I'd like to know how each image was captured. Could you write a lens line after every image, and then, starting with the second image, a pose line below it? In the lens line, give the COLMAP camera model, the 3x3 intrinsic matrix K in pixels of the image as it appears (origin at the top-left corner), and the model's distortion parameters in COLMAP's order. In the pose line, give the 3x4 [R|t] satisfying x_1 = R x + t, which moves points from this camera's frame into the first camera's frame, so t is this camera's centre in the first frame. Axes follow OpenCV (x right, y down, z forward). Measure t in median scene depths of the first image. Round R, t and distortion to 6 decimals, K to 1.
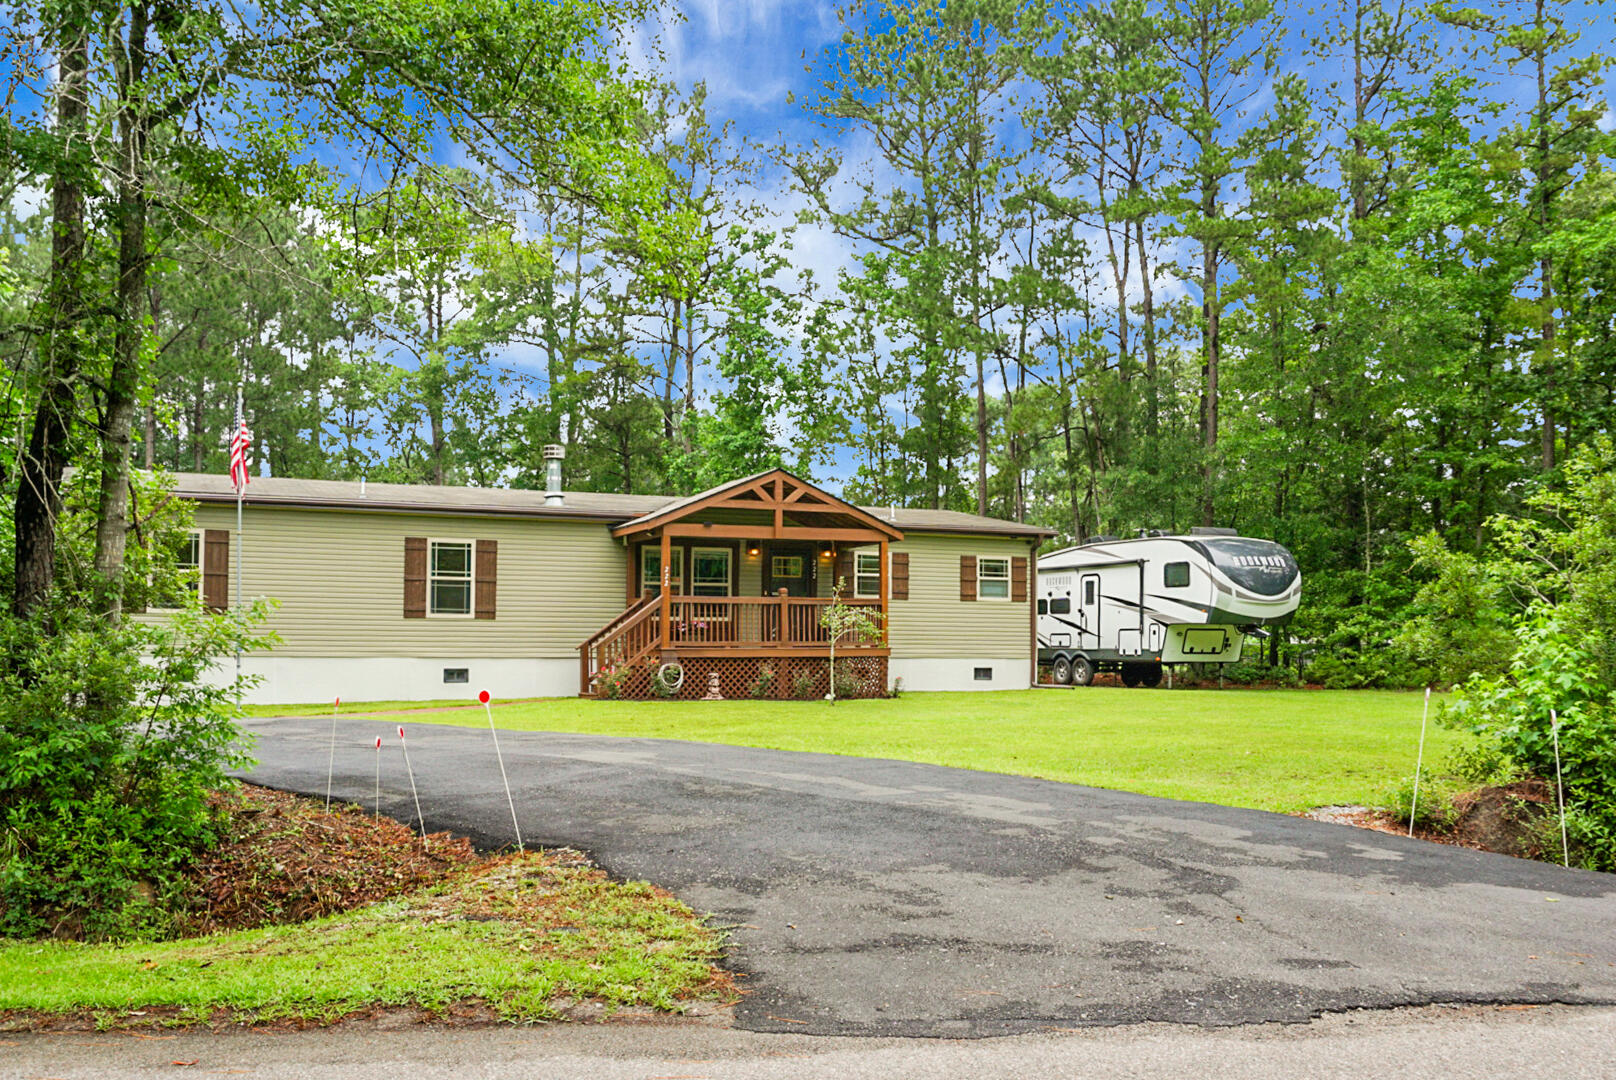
lens RADIAL K [[1712.9, 0, 808.0], [0, 1712.9, 540.0], [0, 0, 1]] dist [0.001966, 0.009214]
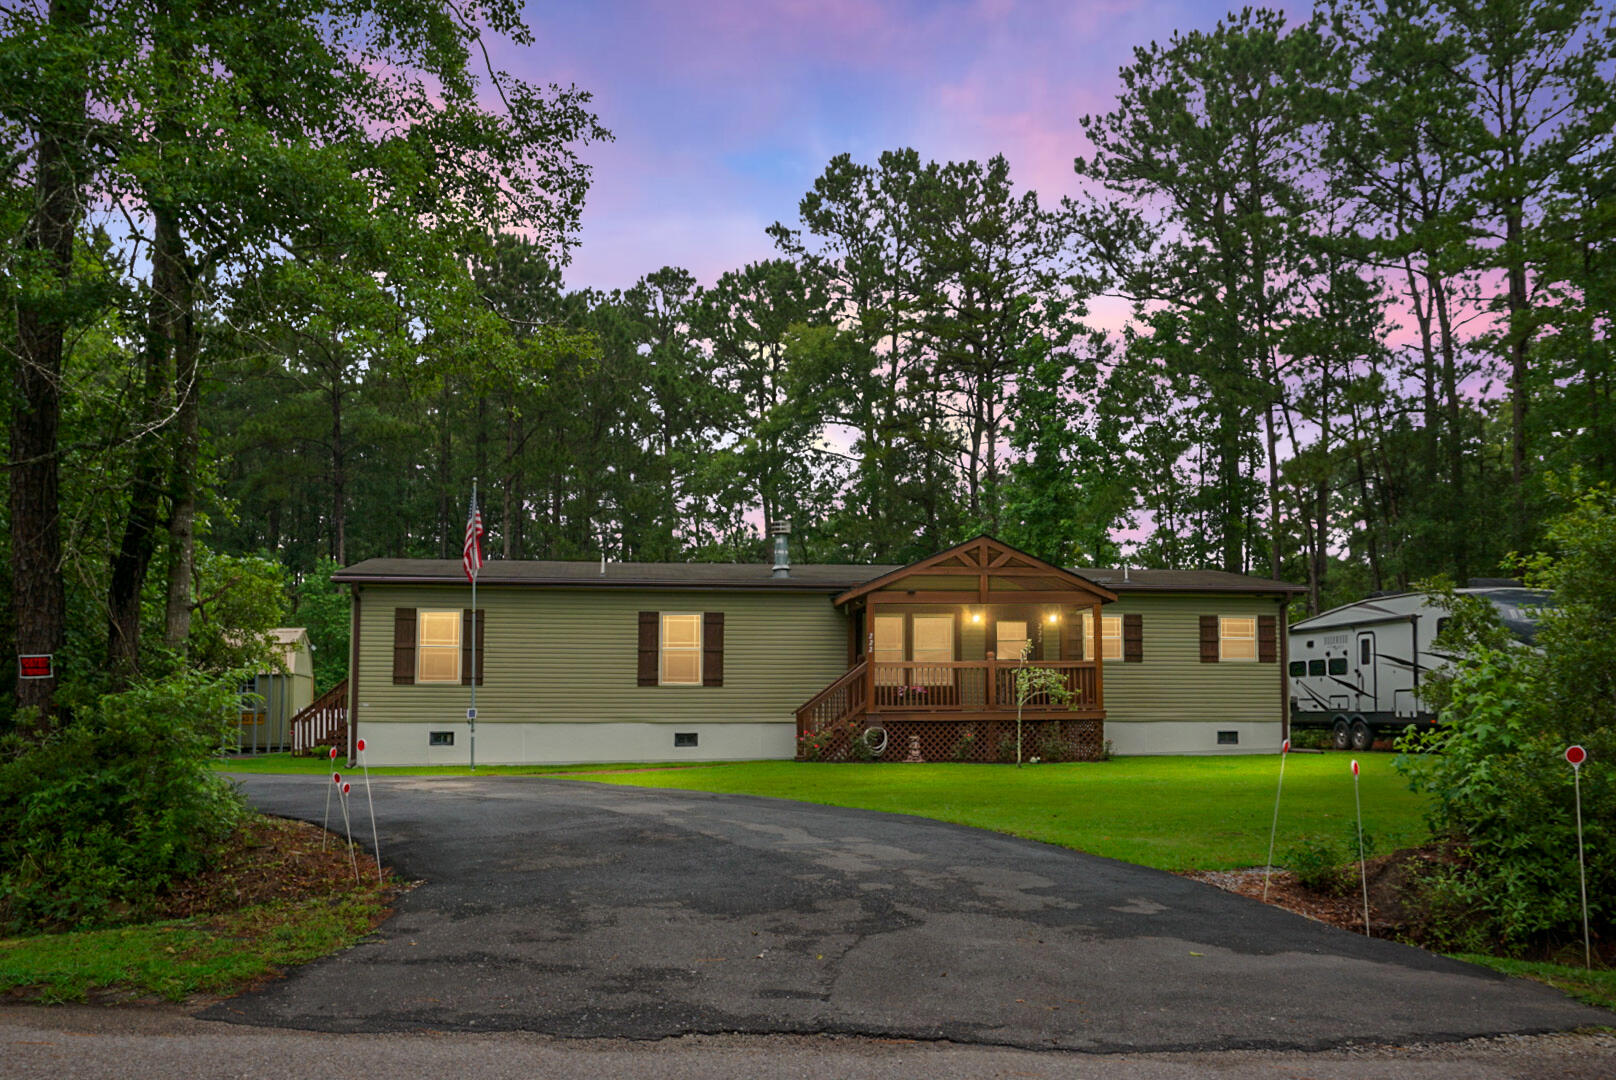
lens RADIAL K [[1712.9, 0, 808.0], [0, 1712.9, 540.0], [0, 0, 1]] dist [0.001966, 0.009214]
pose [[0.945347, -0.040243, -0.323574, 0.182801], [0.026001, 0.998498, -0.048220, 0.006824], [0.325029, 0.037171, 0.944973, 0.006208]]
